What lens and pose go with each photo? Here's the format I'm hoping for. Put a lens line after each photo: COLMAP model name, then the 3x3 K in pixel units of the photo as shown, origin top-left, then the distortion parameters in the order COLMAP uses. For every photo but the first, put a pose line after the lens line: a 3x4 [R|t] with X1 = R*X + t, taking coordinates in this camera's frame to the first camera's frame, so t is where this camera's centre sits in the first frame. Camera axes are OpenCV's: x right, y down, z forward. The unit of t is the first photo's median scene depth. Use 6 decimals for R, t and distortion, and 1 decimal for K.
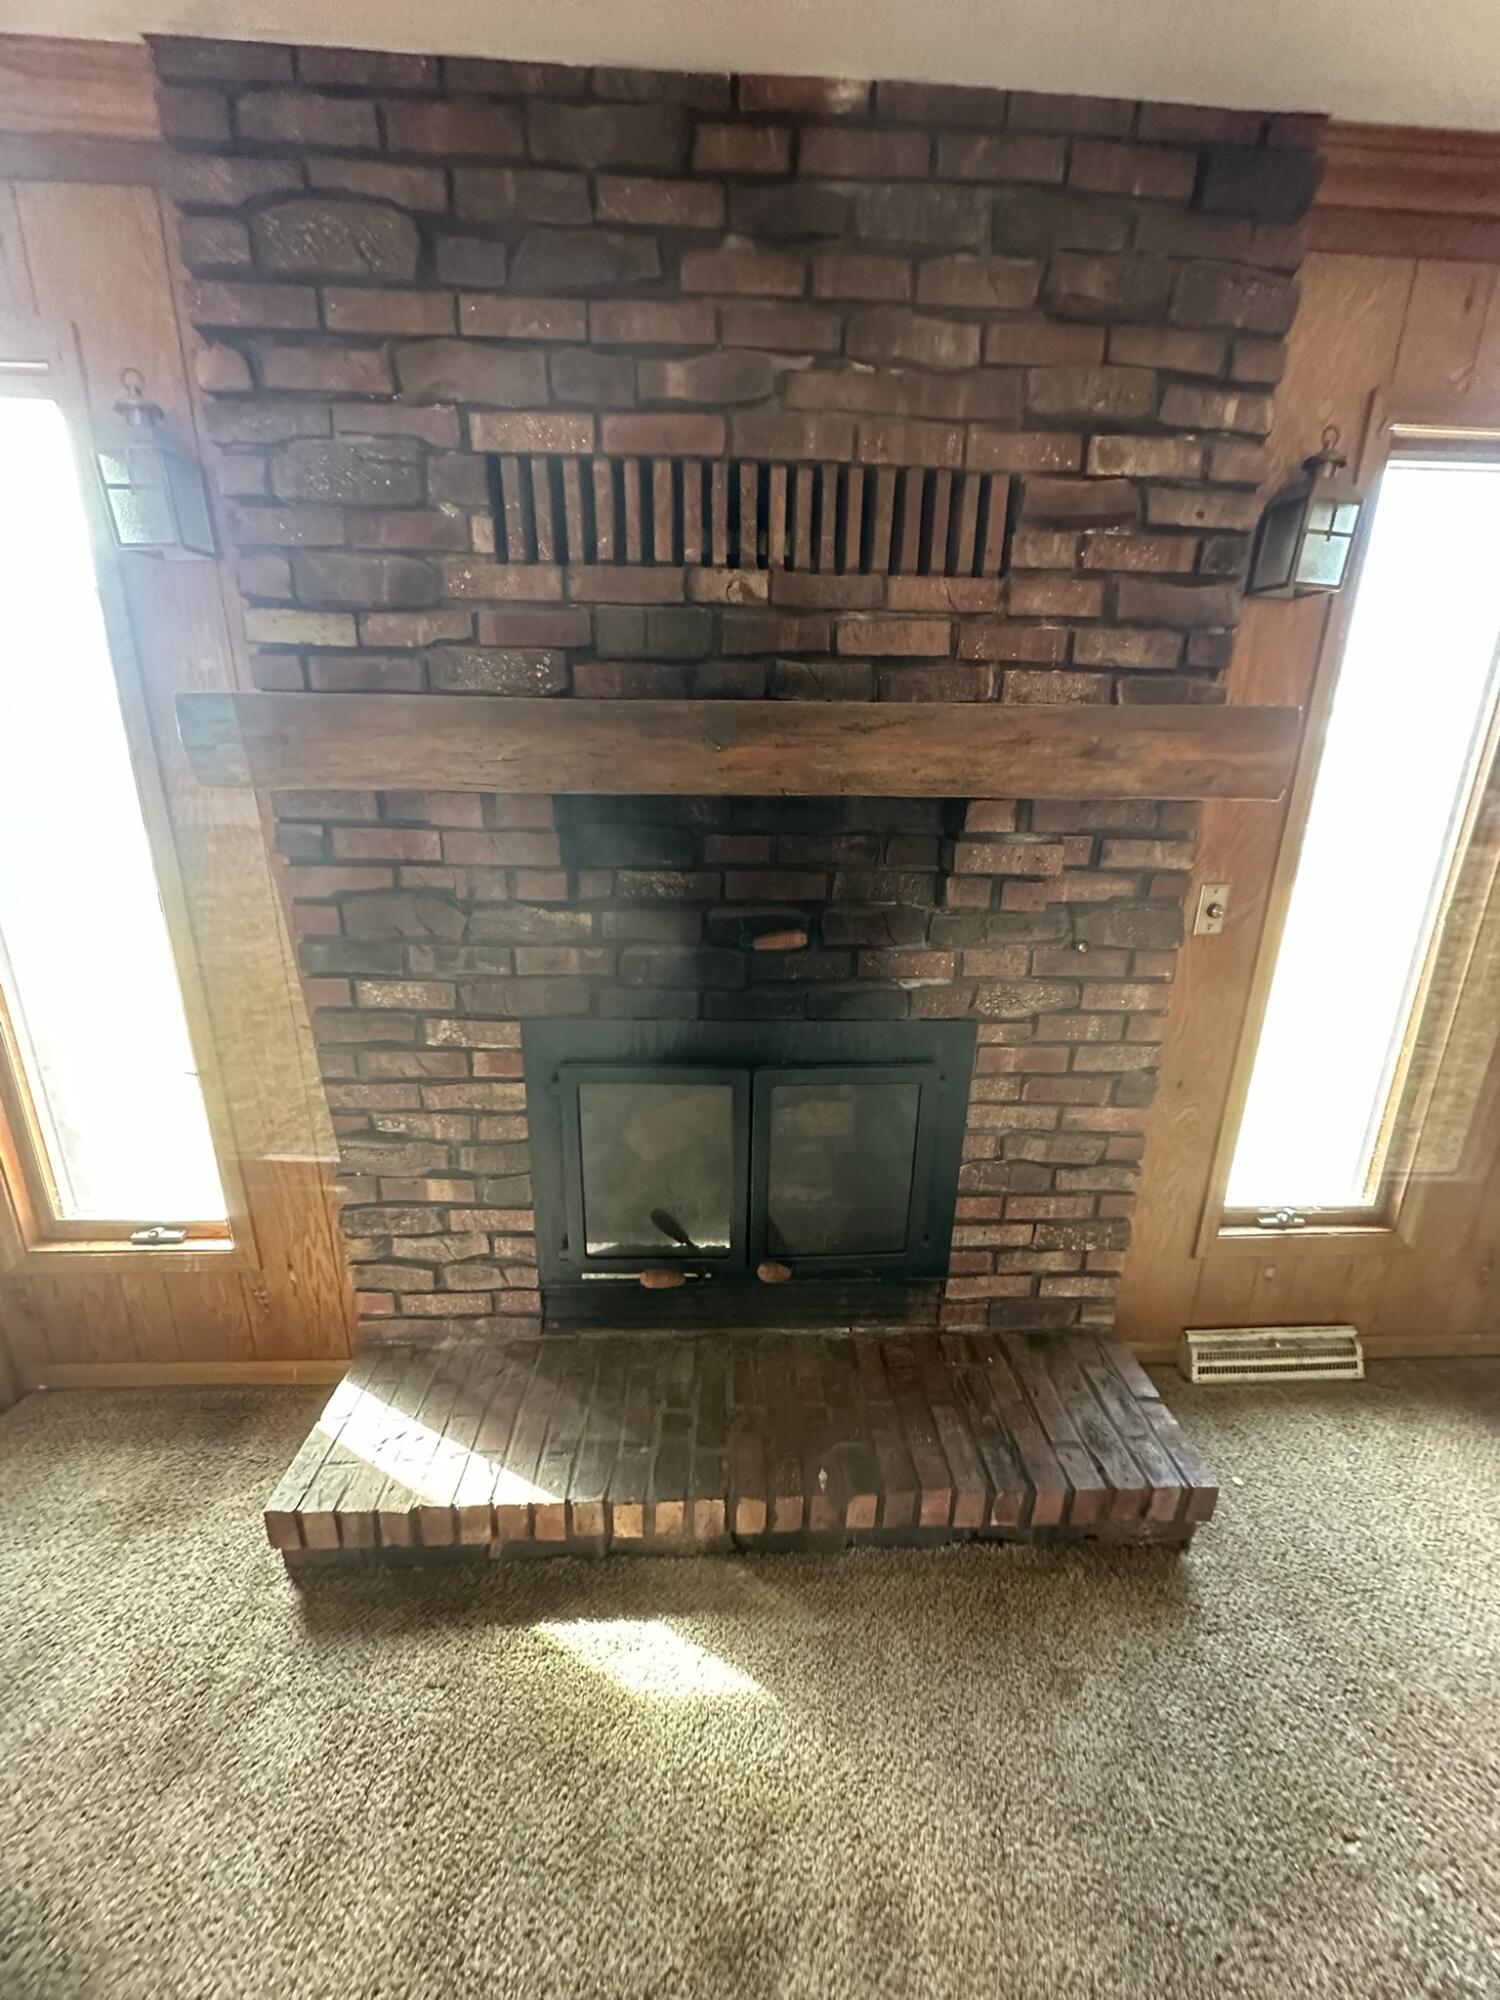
lens RADIAL K [[797.6, 0, 749.3], [0, 797.6, 999.7], [0, 0, 1]] dist [-0.001922, 0.001284]
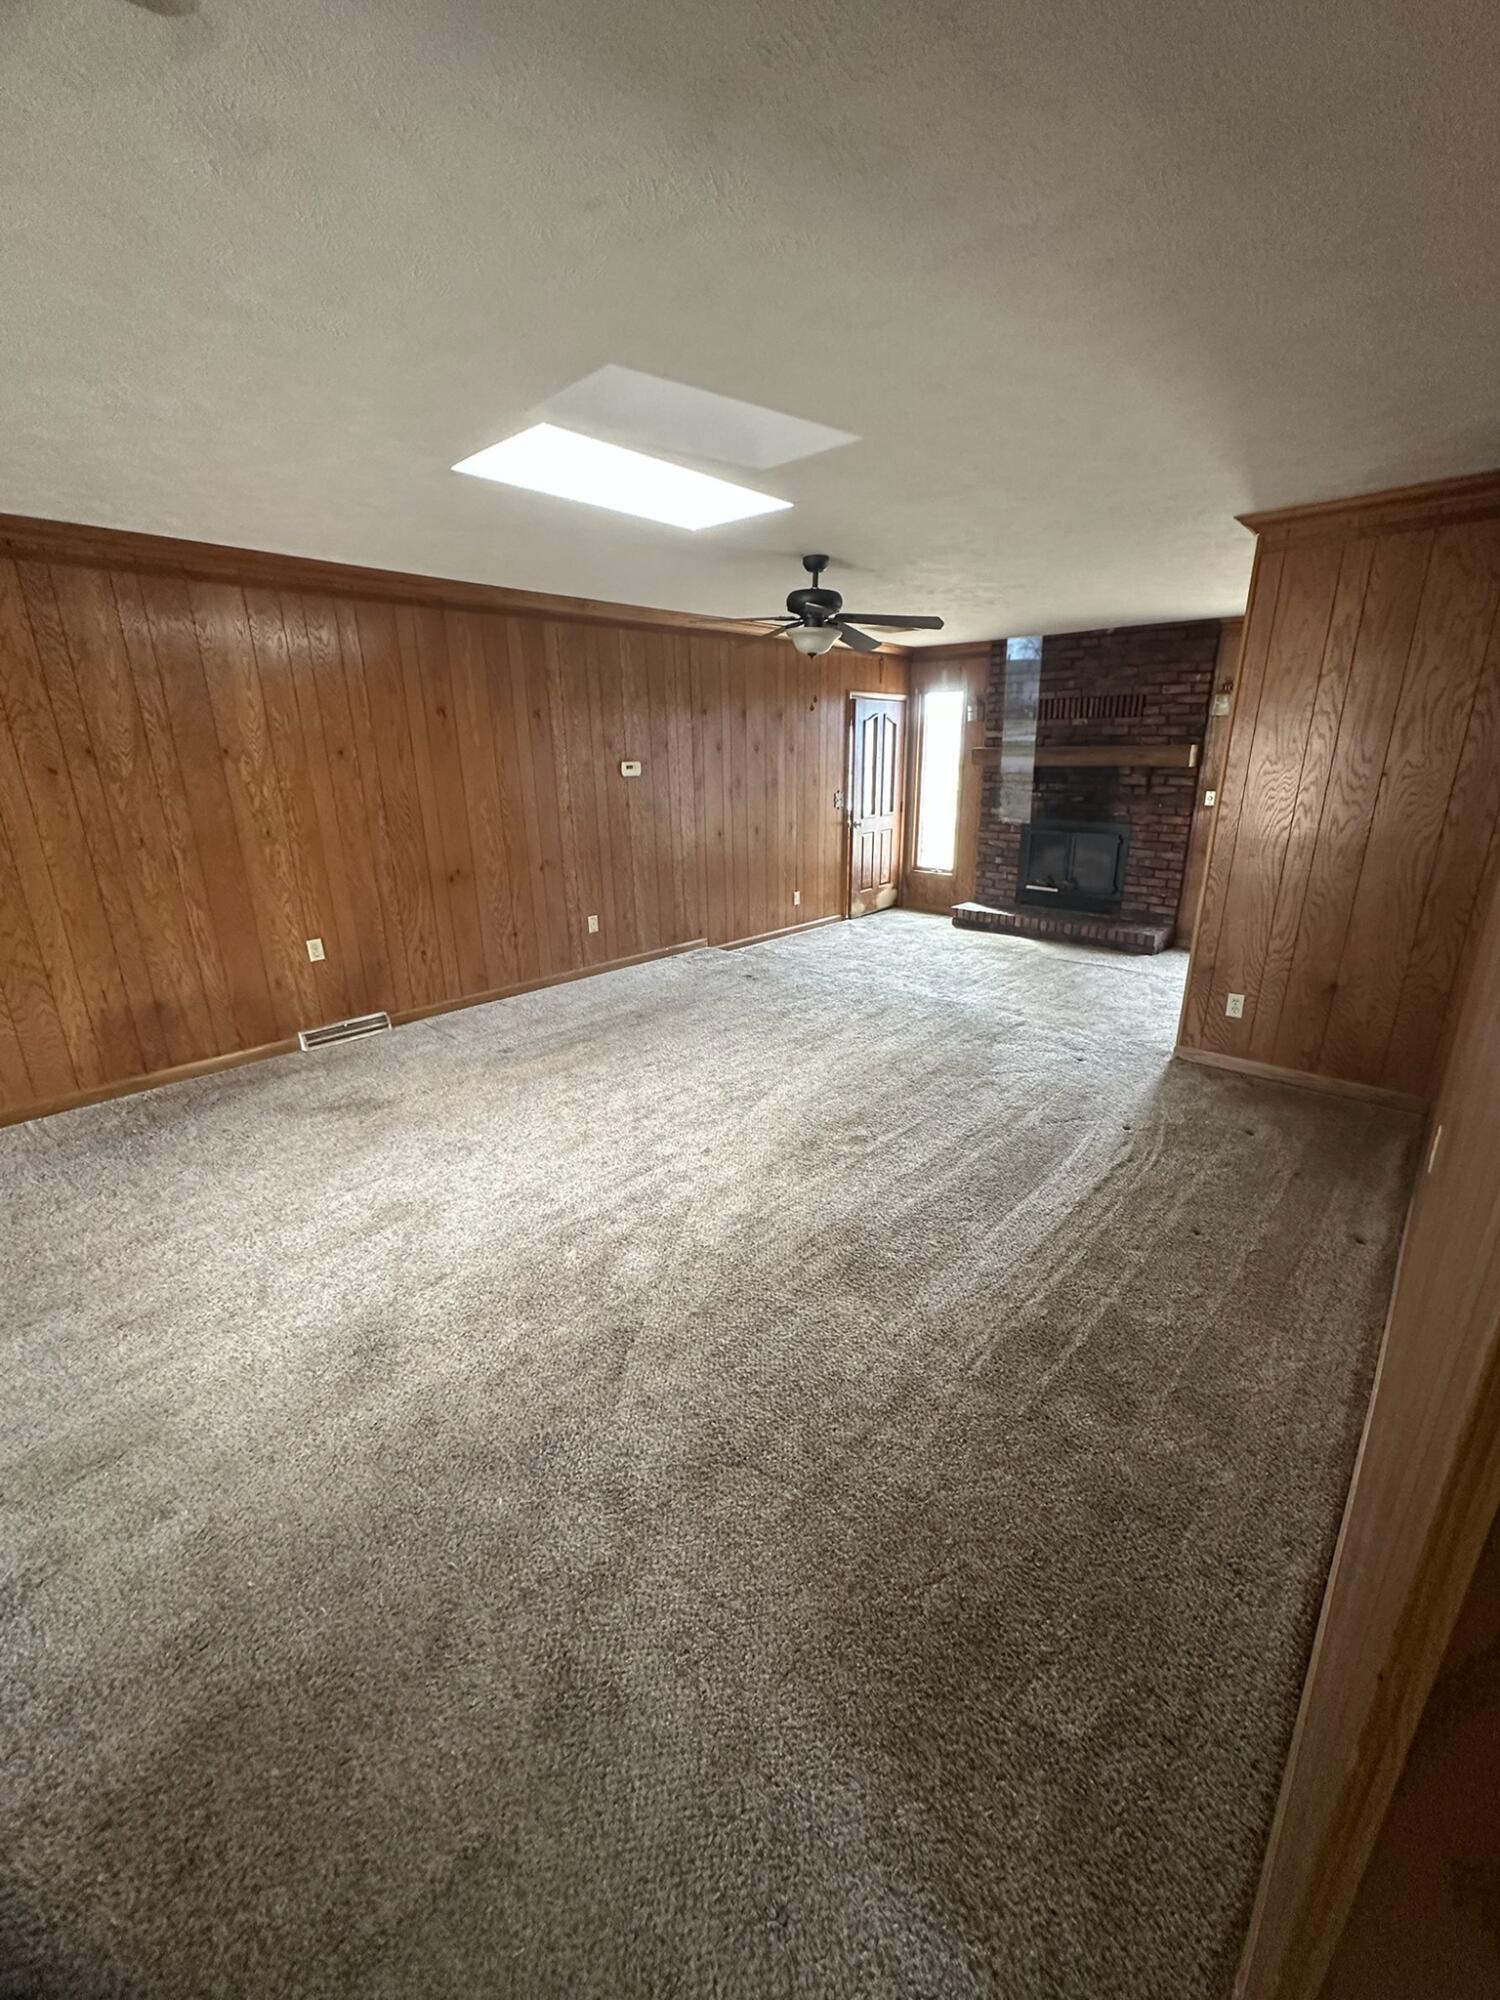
lens RADIAL K [[797.6, 0, 753.0], [0, 797.6, 1000.3], [0, 0, 1]] dist [-0.001922, 0.001284]
pose [[0.700299, 0.194266, -0.686907, 2.057489], [-0.189581, 0.978316, 0.083402, 1.005097], [0.688215, 0.071818, 0.721943, -3.406871]]
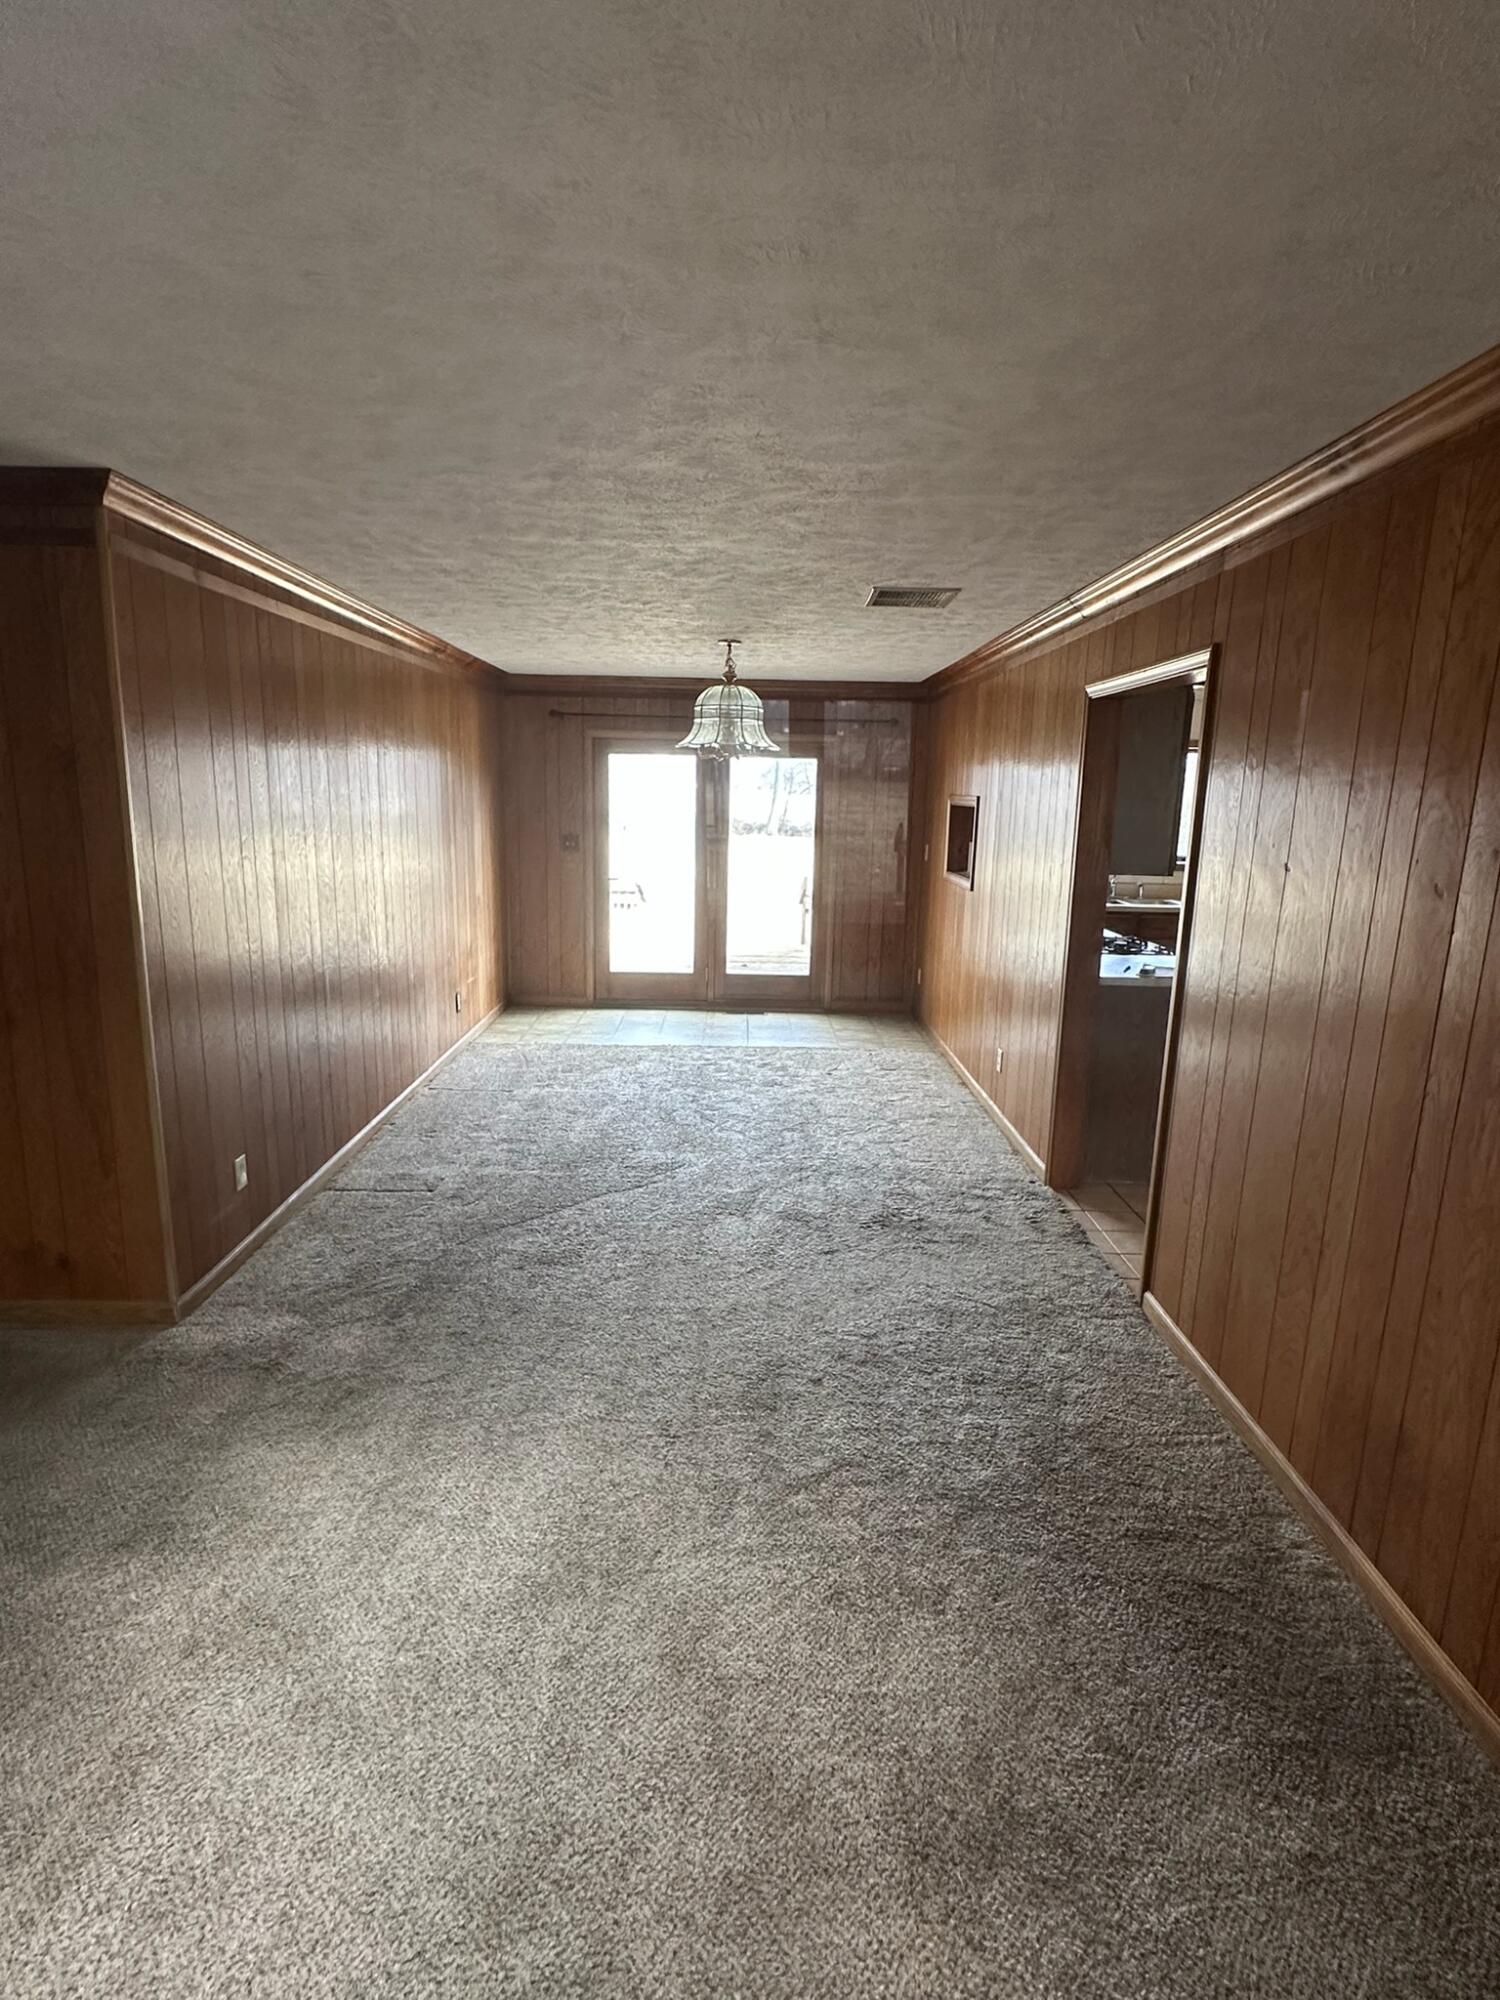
lens RADIAL K [[1040.6, 0, 744.5], [0, 1040.6, 1004.3], [0, 0, 1]] dist [-0.007089, -0.000148]
pose [[-0.997968, -0.045291, 0.044825, -0.120209], [-0.018159, 0.876404, 0.481235, 0.442842], [-0.061081, 0.479443, -0.875445, -1.922925]]
